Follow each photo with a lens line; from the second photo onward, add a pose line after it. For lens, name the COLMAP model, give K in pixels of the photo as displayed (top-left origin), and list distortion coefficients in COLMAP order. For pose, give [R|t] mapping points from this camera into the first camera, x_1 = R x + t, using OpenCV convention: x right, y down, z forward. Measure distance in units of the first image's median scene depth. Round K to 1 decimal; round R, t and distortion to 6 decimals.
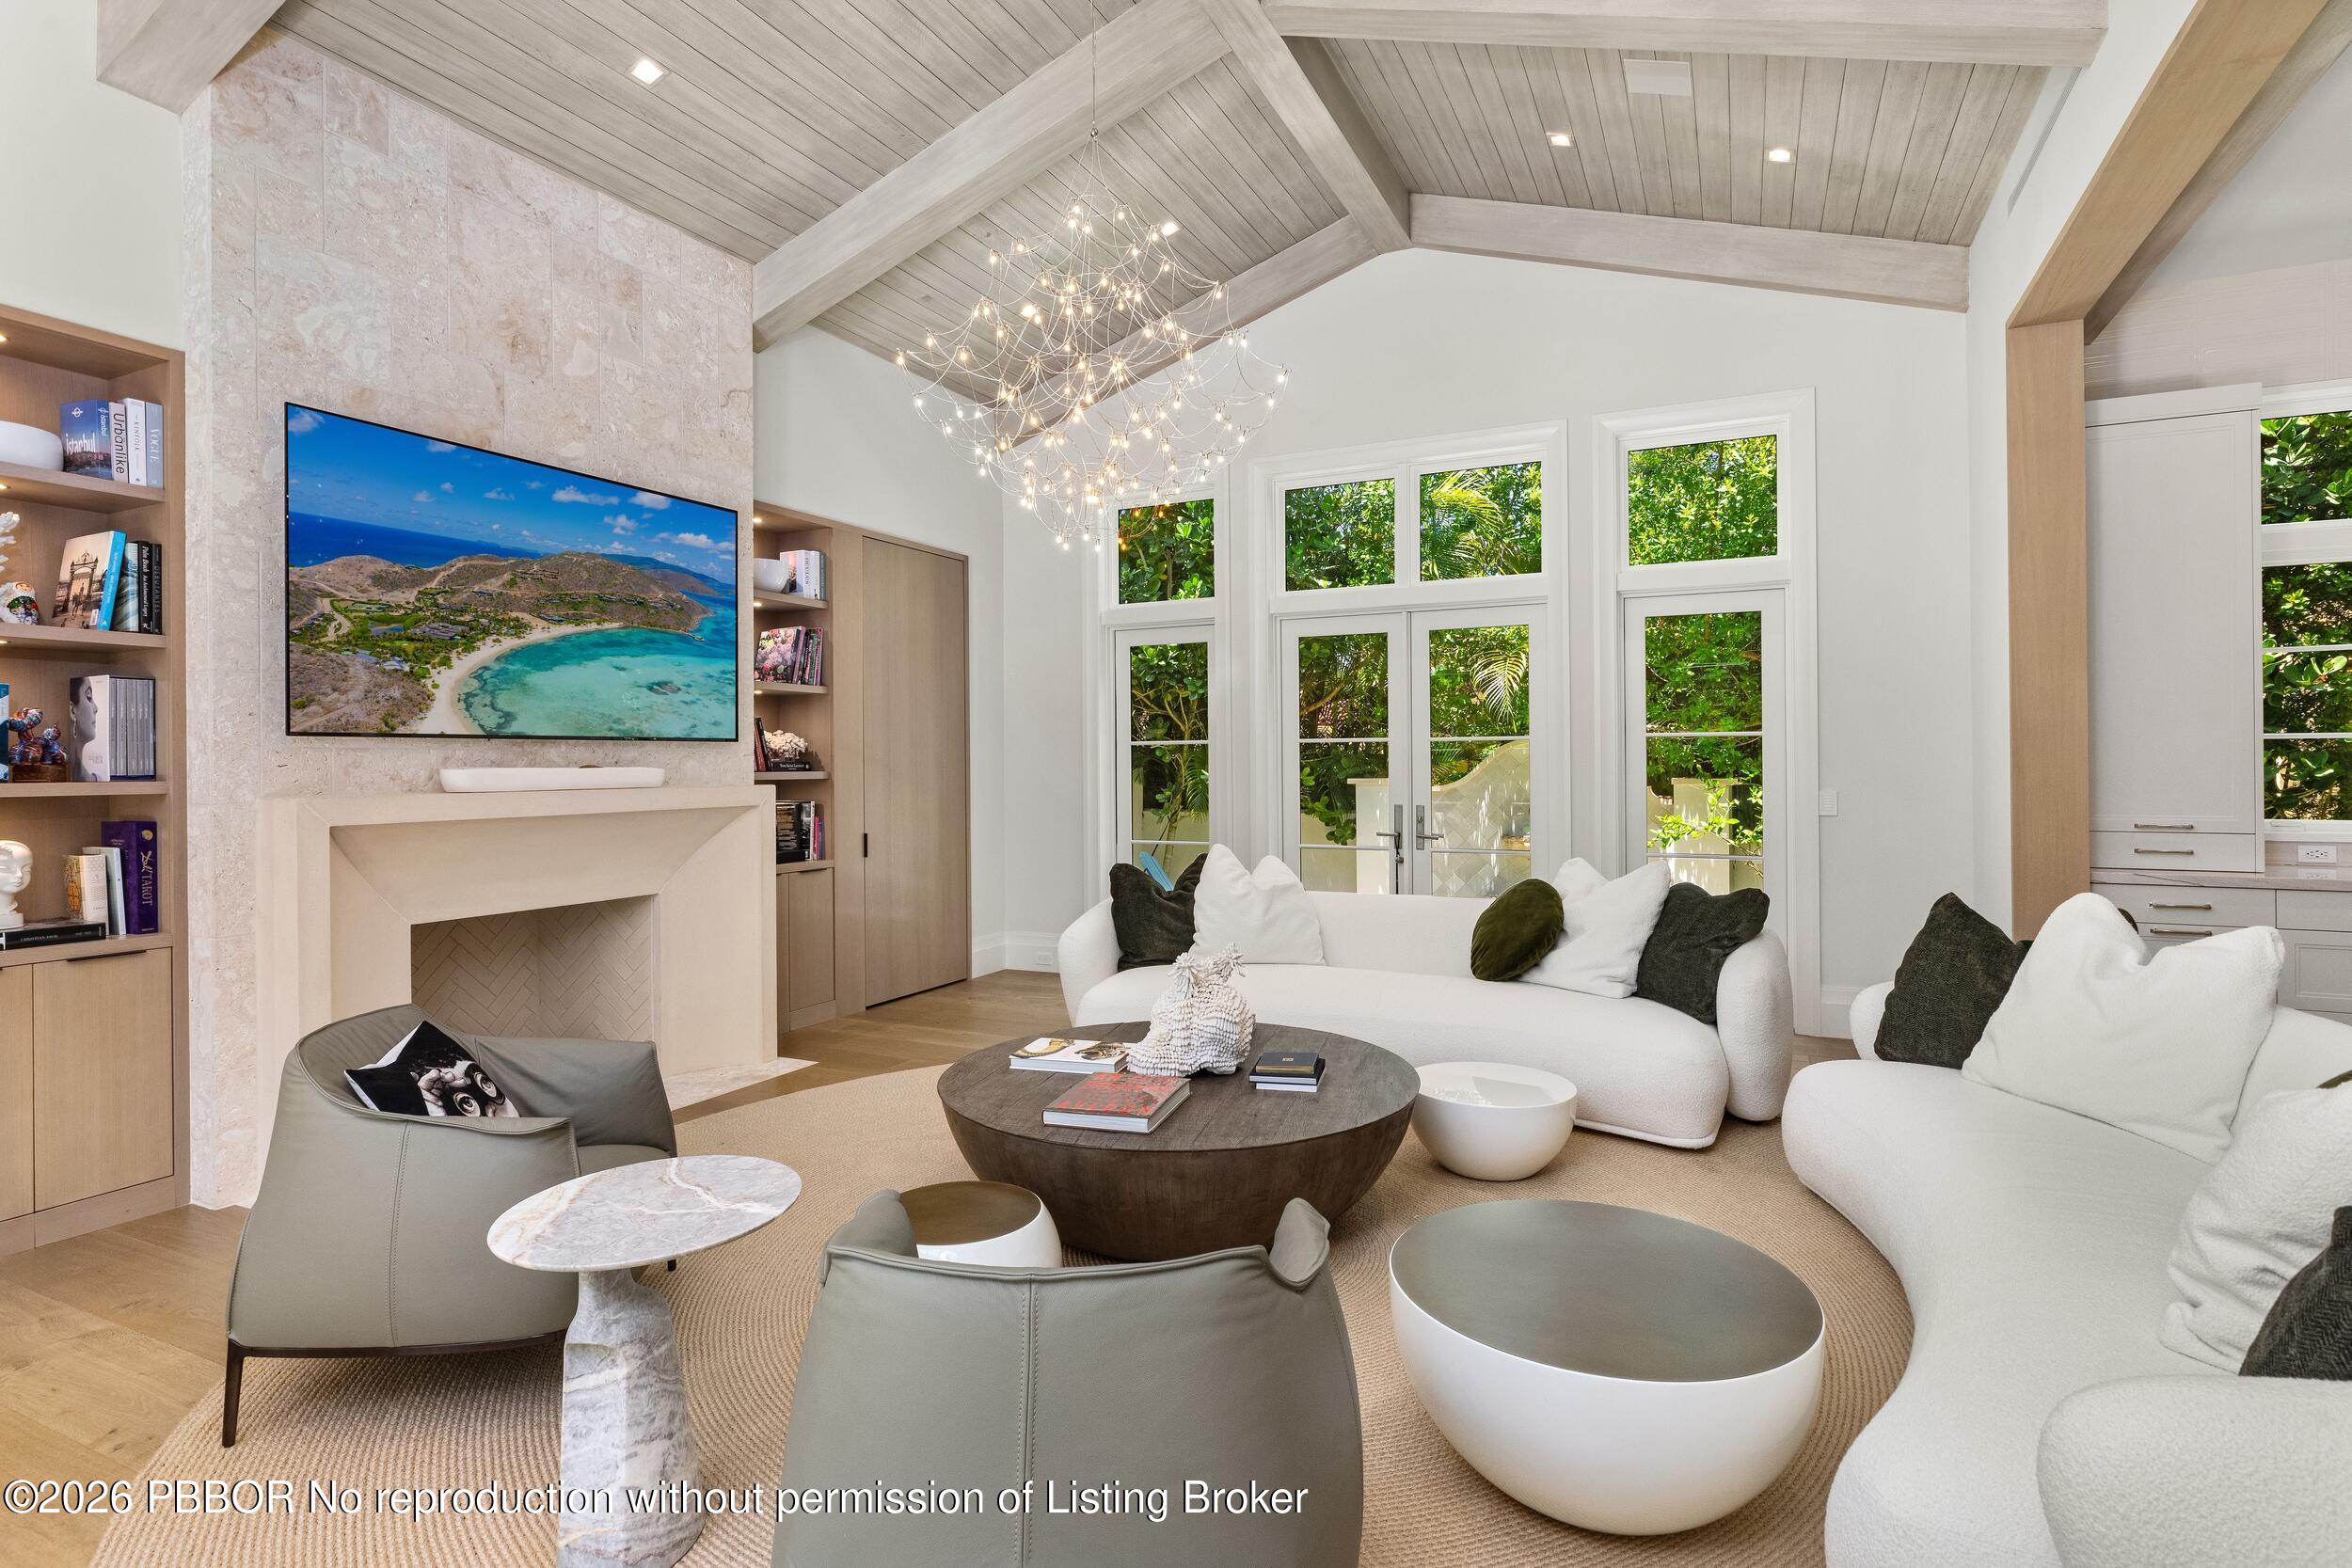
lens RADIAL K [[1178.7, 0, 1176.0], [0, 1178.7, 784.0], [0, 0, 1]] dist [-0.001161, -0.000121]
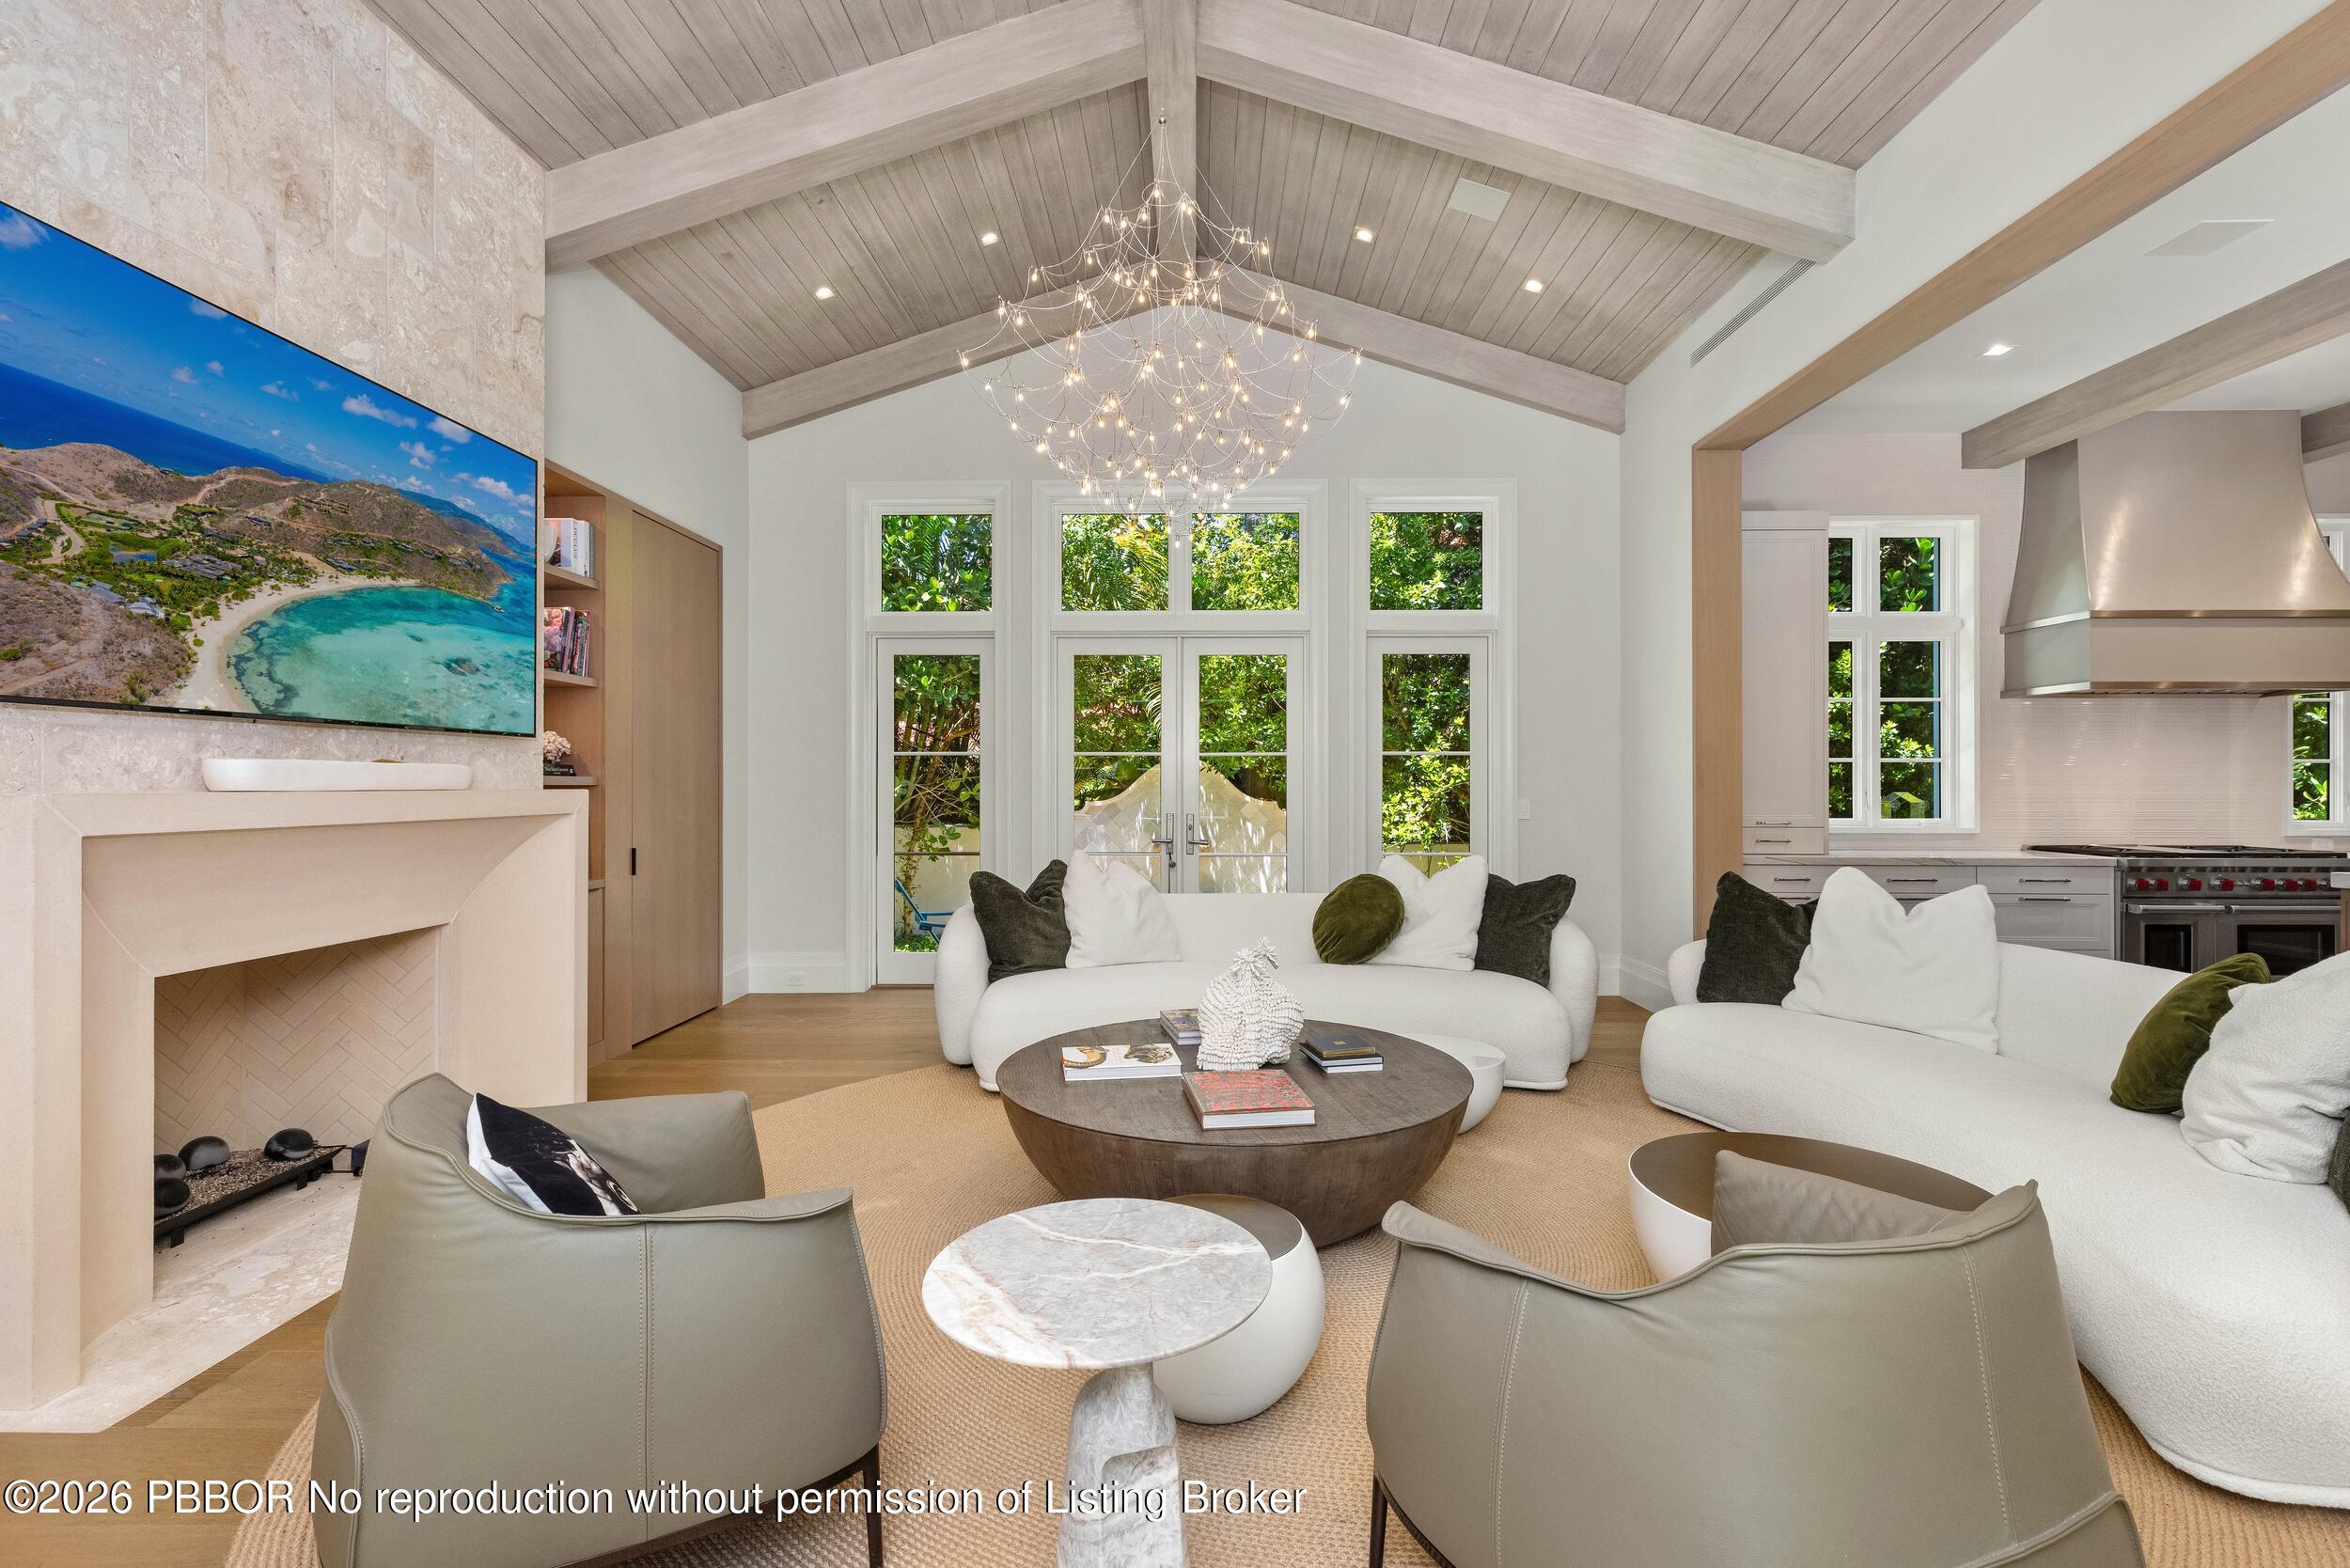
lens RADIAL K [[1080.6, 0, 1176.5], [0, 1080.6, 798.4], [0, 0, 1]] dist [0.010052, -0.000778]
pose [[0.907258, 0.002100, 0.420568, -0.332374], [0.000896, 0.999976, -0.006927, 0.015545], [-0.420573, 0.006662, 0.907234, 0.133497]]
